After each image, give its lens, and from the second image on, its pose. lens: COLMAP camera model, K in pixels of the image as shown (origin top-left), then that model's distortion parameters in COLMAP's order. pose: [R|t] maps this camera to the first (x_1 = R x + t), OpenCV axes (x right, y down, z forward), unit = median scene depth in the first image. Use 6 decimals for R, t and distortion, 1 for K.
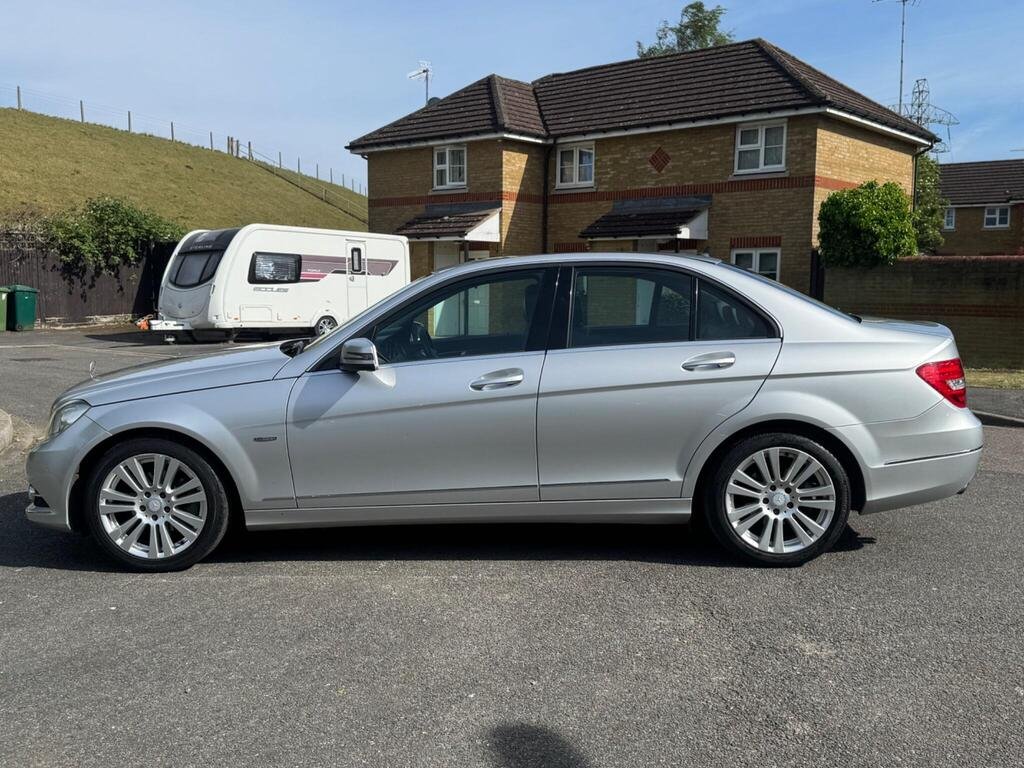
lens RADIAL K [[969.7, 0, 511.2], [0, 969.7, 375.7], [0, 0, 1]] dist [0.179483, -0.379378]
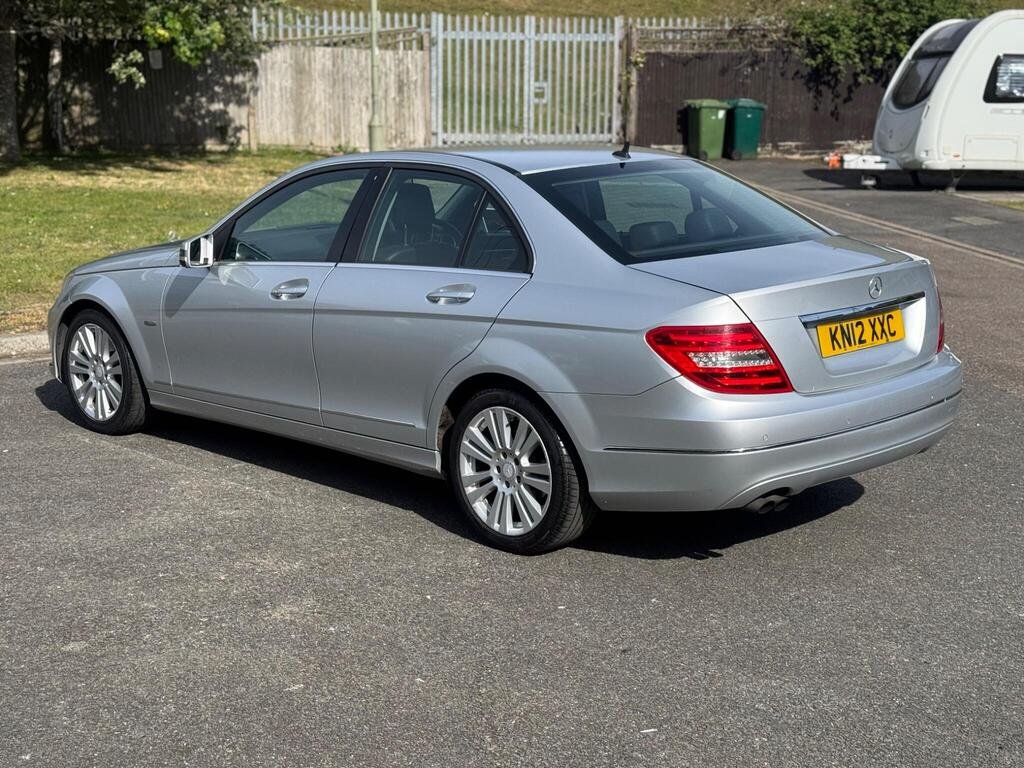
lens RADIAL K [[1479.4, 0, 512.9], [0, 1479.4, 380.7], [0, 0, 1]] dist [0.142125, -0.136784]
pose [[0.734848, 0.142386, -0.663117, 0.202408], [-0.070527, 0.988457, 0.134088, -0.021252], [0.674555, -0.051767, 0.736407, 0.018089]]
